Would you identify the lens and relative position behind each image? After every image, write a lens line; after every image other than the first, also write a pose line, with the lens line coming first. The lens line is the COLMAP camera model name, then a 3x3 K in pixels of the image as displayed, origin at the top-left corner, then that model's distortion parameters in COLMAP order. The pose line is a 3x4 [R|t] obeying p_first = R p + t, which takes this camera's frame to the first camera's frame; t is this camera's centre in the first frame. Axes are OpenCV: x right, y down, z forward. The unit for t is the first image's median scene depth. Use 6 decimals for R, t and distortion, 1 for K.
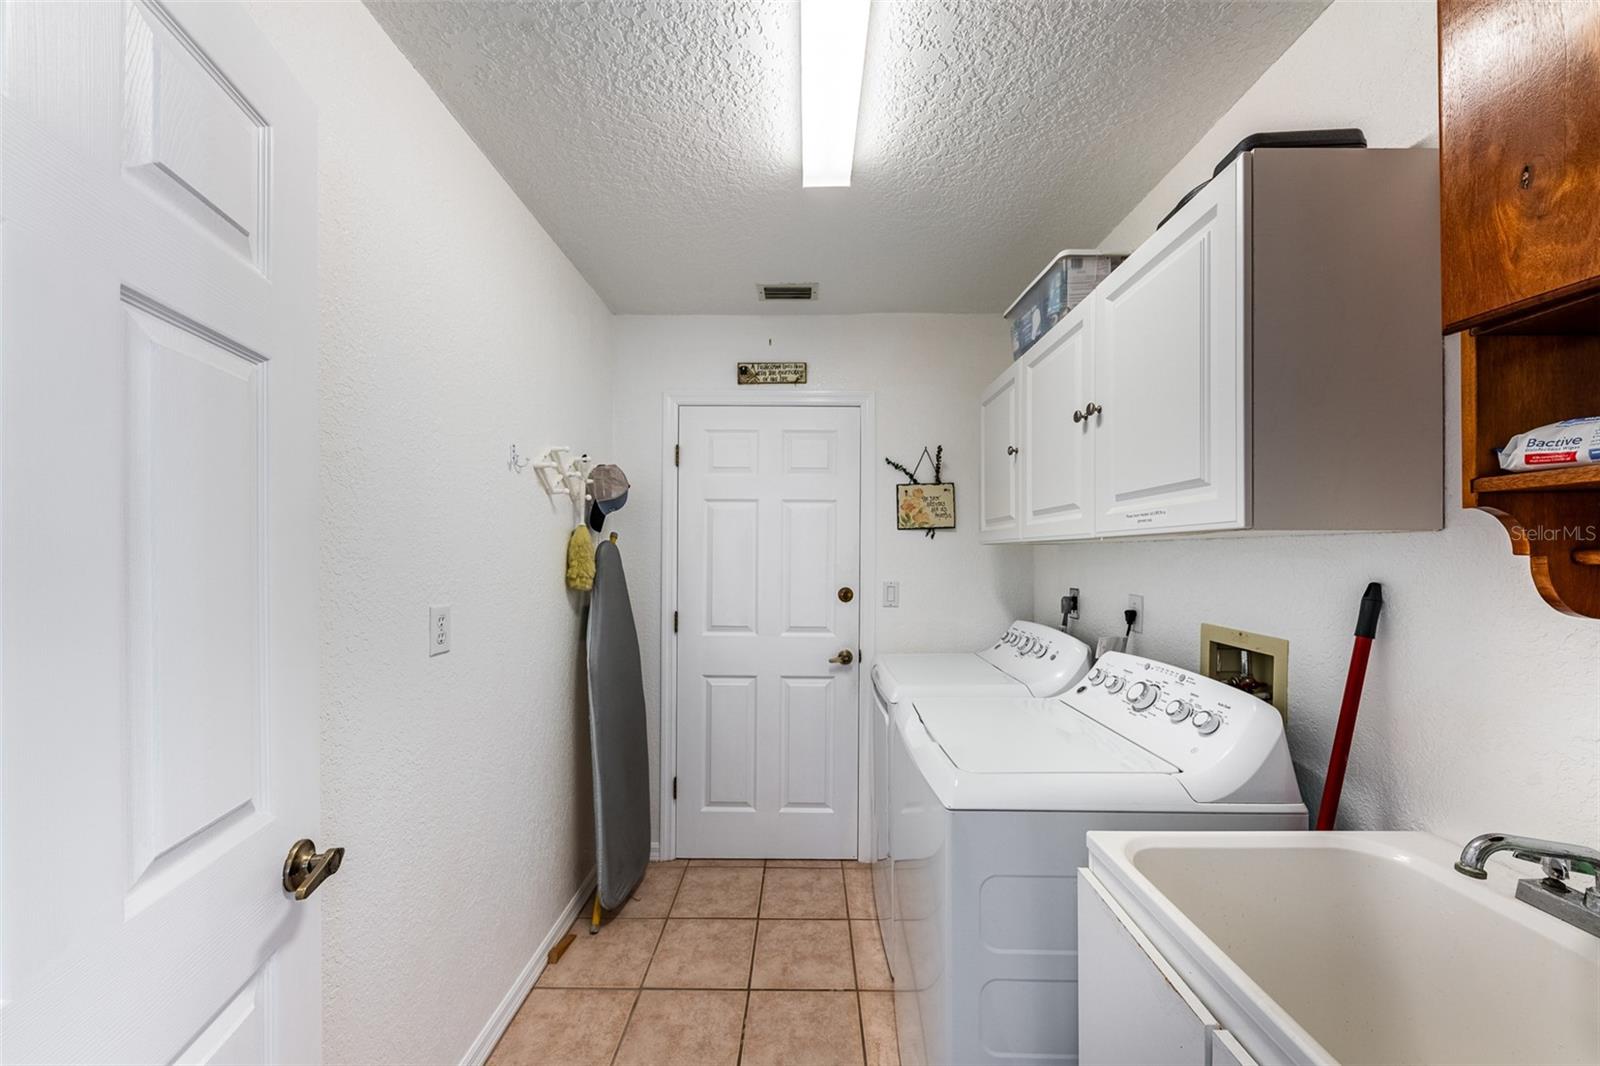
lens RADIAL K [[568.5, 0, 797.6], [0, 568.5, 555.0], [0, 0, 1]] dist [0.009298, -0.005058]
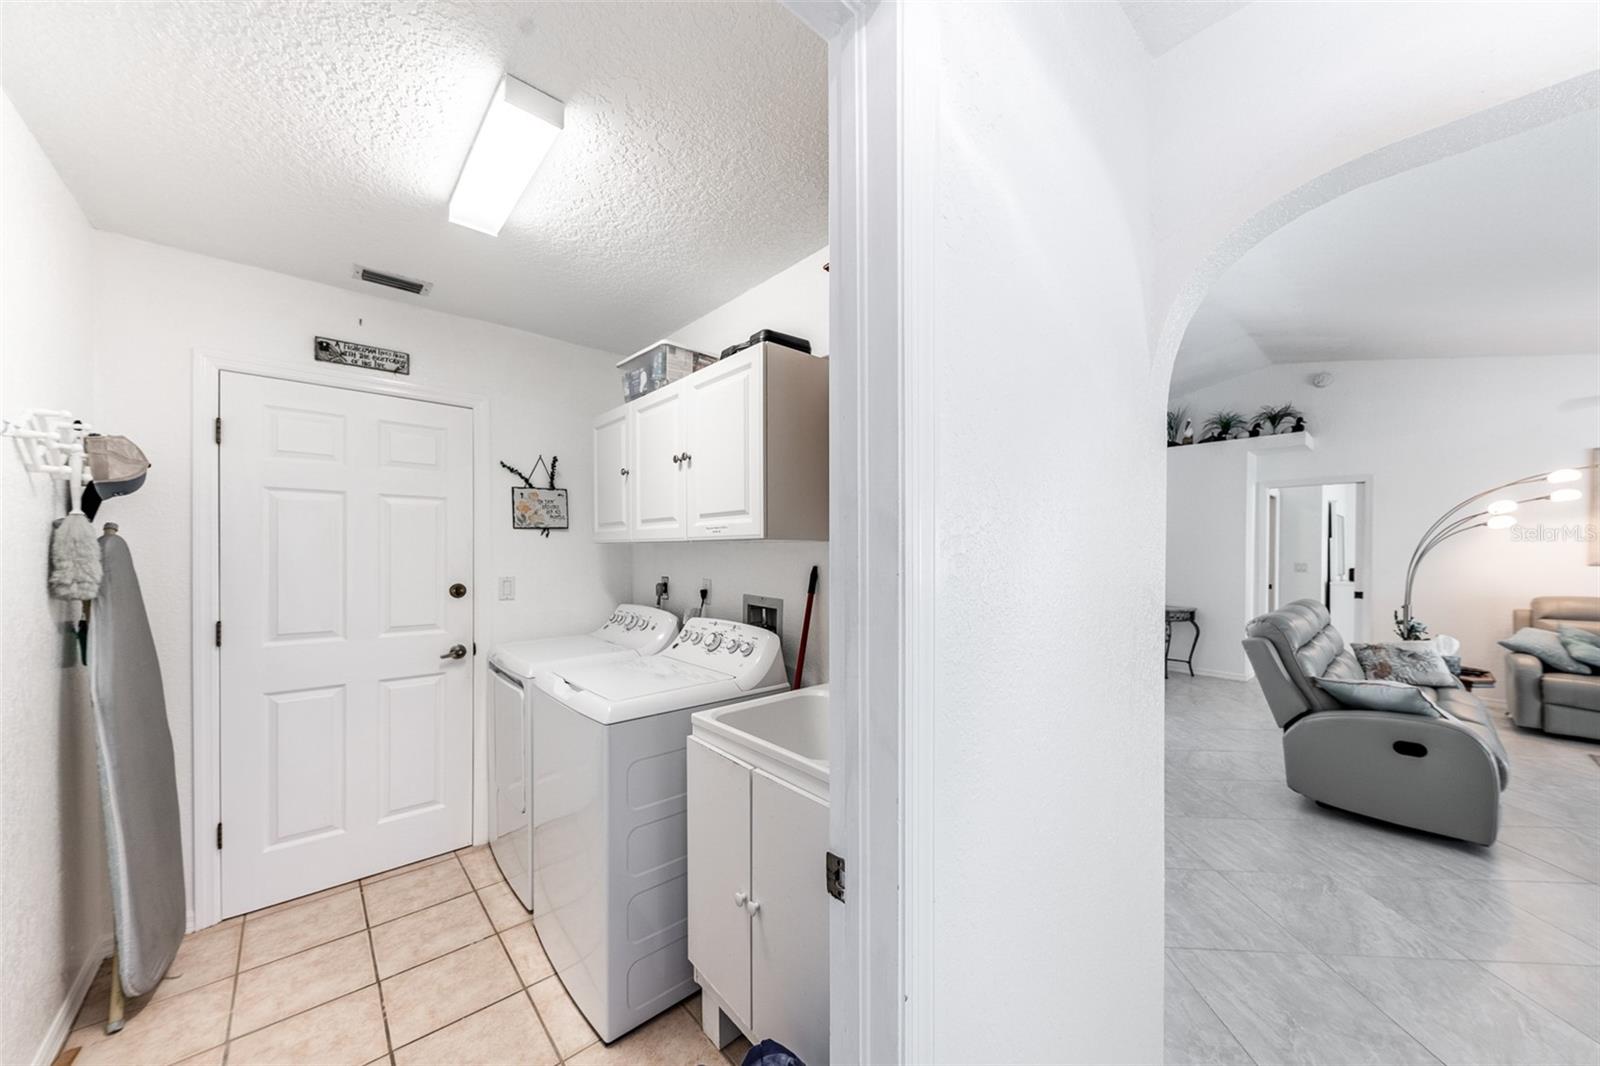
lens RADIAL K [[568.5, 0, 797.6], [0, 568.5, 555.0], [0, 0, 1]] dist [0.009298, -0.005058]
pose [[0.751456, -0.005798, 0.659758, -0.161783], [0.000723, 0.999968, 0.007965, -0.002980], [-0.659783, -0.005509, 0.751436, -0.210718]]
